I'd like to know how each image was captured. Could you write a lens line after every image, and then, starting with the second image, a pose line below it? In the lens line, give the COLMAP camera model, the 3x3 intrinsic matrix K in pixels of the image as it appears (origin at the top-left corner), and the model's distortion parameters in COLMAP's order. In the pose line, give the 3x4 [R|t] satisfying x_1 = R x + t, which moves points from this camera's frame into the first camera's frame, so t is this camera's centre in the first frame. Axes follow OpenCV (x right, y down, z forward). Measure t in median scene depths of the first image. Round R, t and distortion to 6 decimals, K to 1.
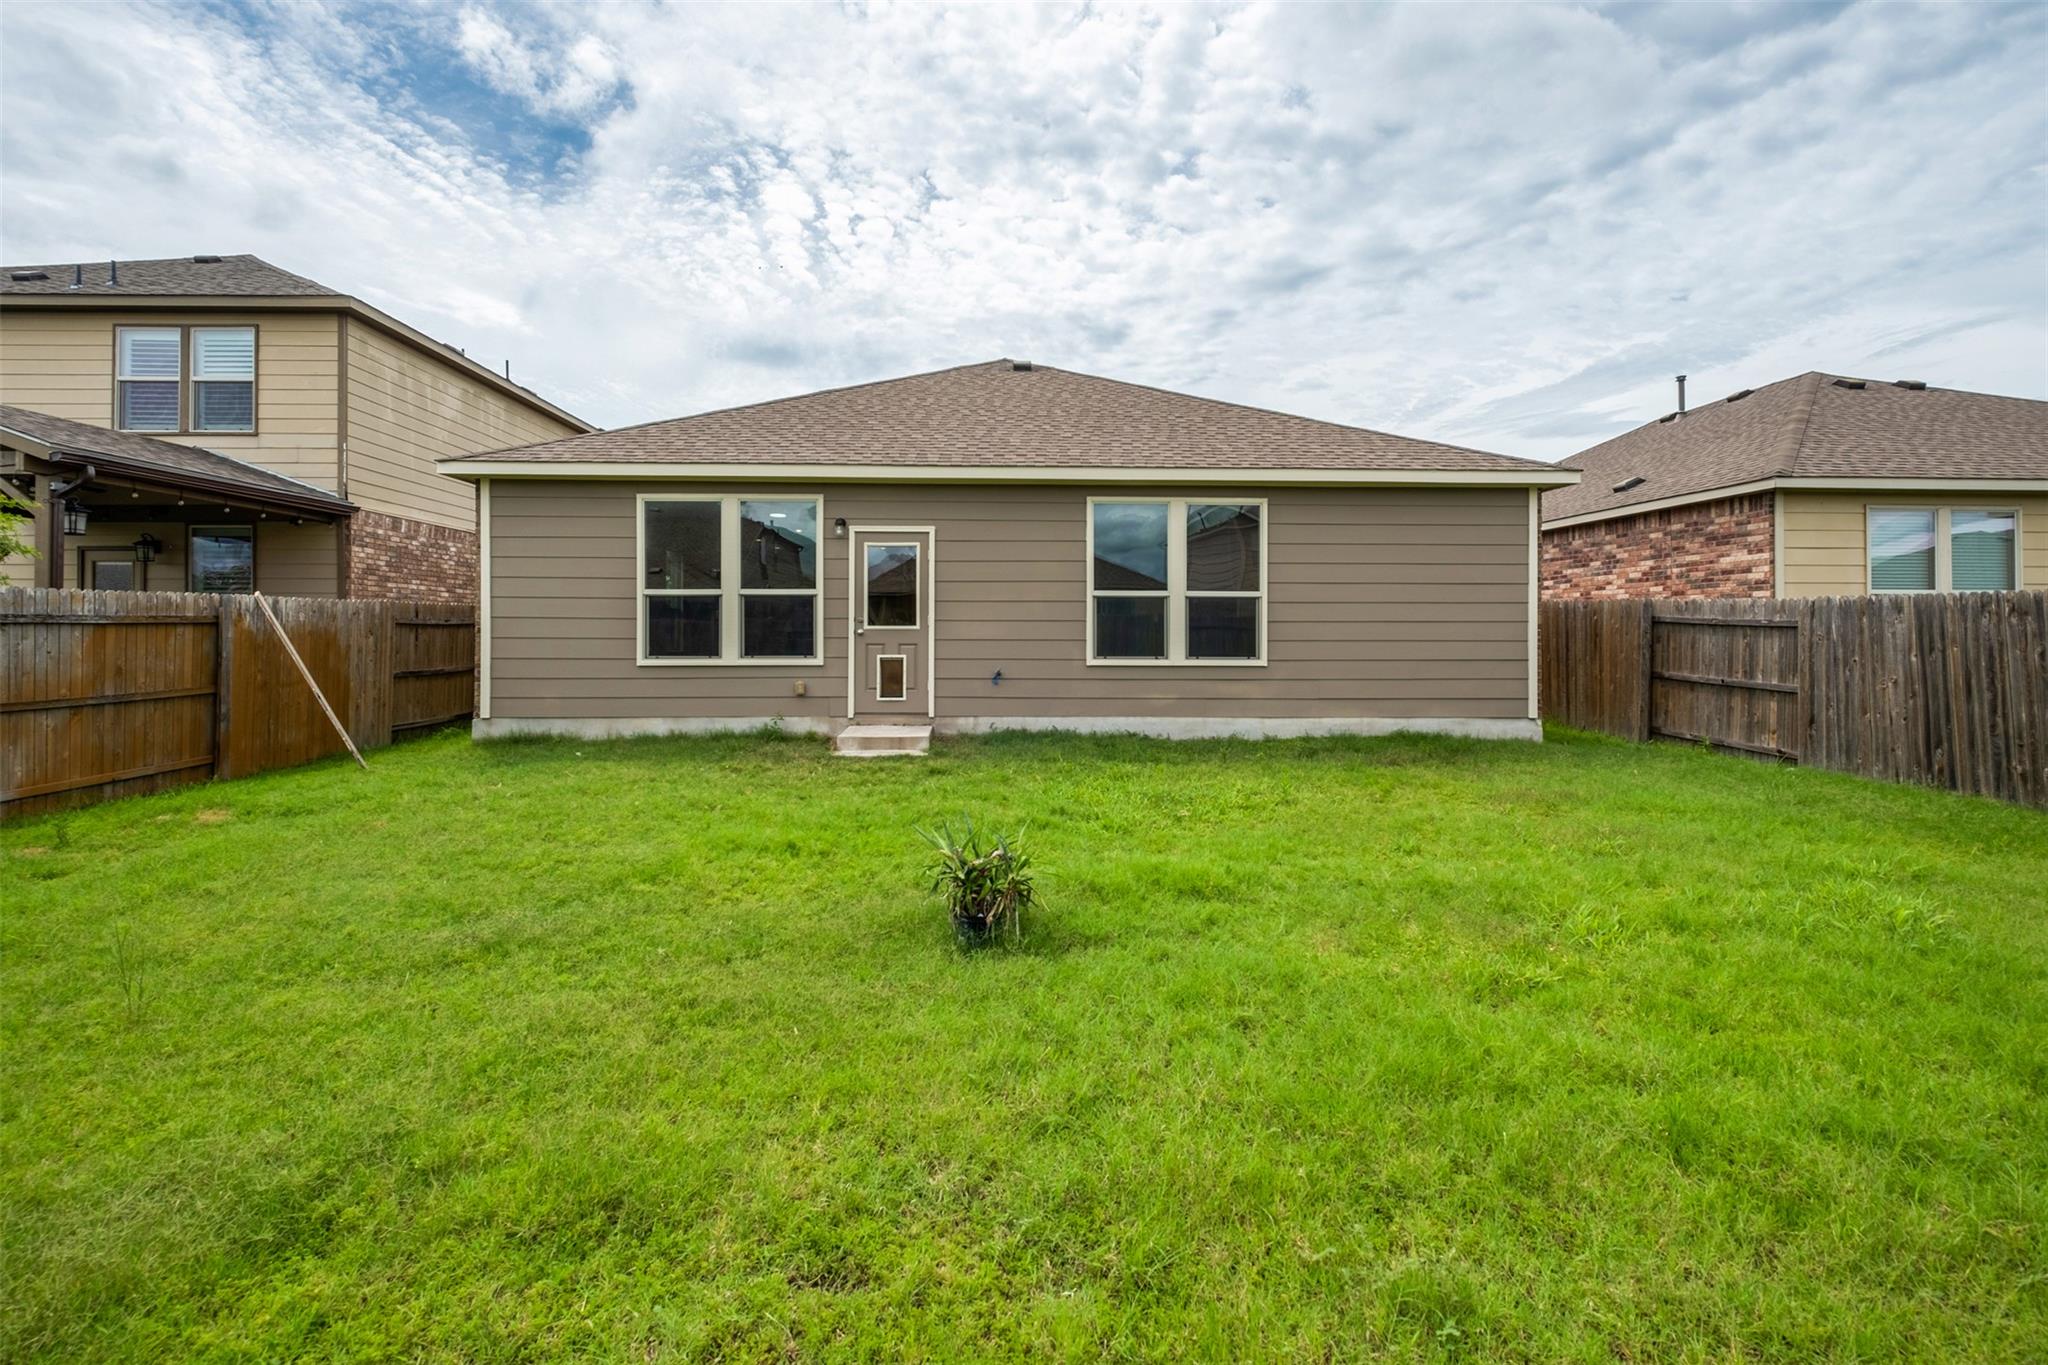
lens RADIAL K [[899.3, 0, 1018.1], [0, 899.3, 664.8], [0, 0, 1]] dist [0.001864, -0.000567]
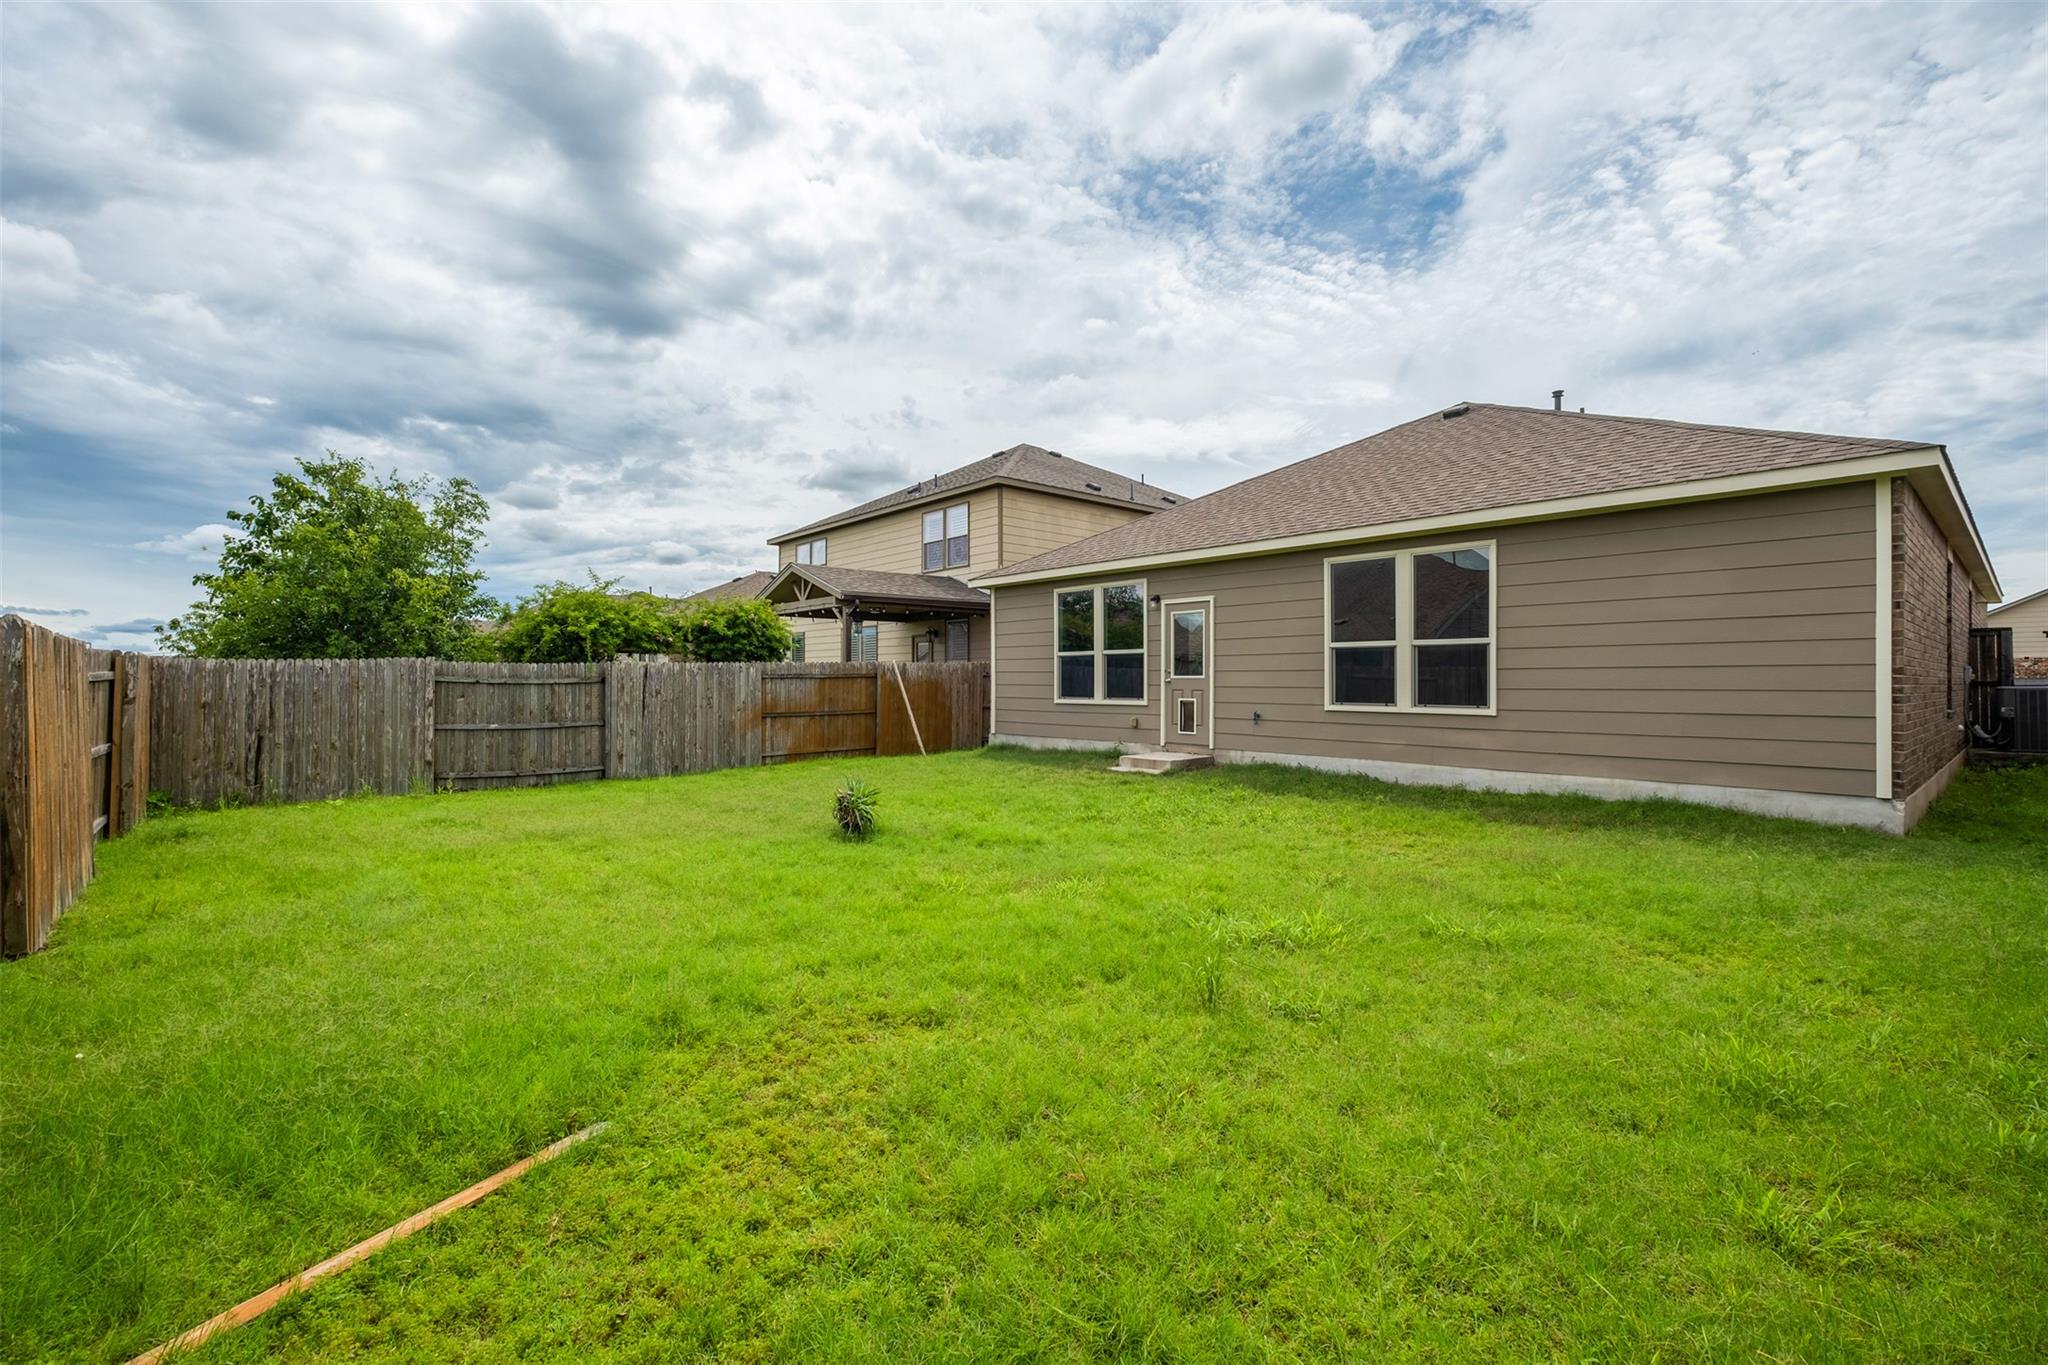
lens RADIAL K [[899.3, 0, 1042.7], [0, 899.3, 685.7], [0, 0, 1]] dist [0.001864, -0.000567]
pose [[0.642455, 0.002867, -0.766318, 0.697727], [-0.026281, 0.999487, -0.018294, -0.000036], [0.765872, 0.031892, 0.642201, 0.023130]]
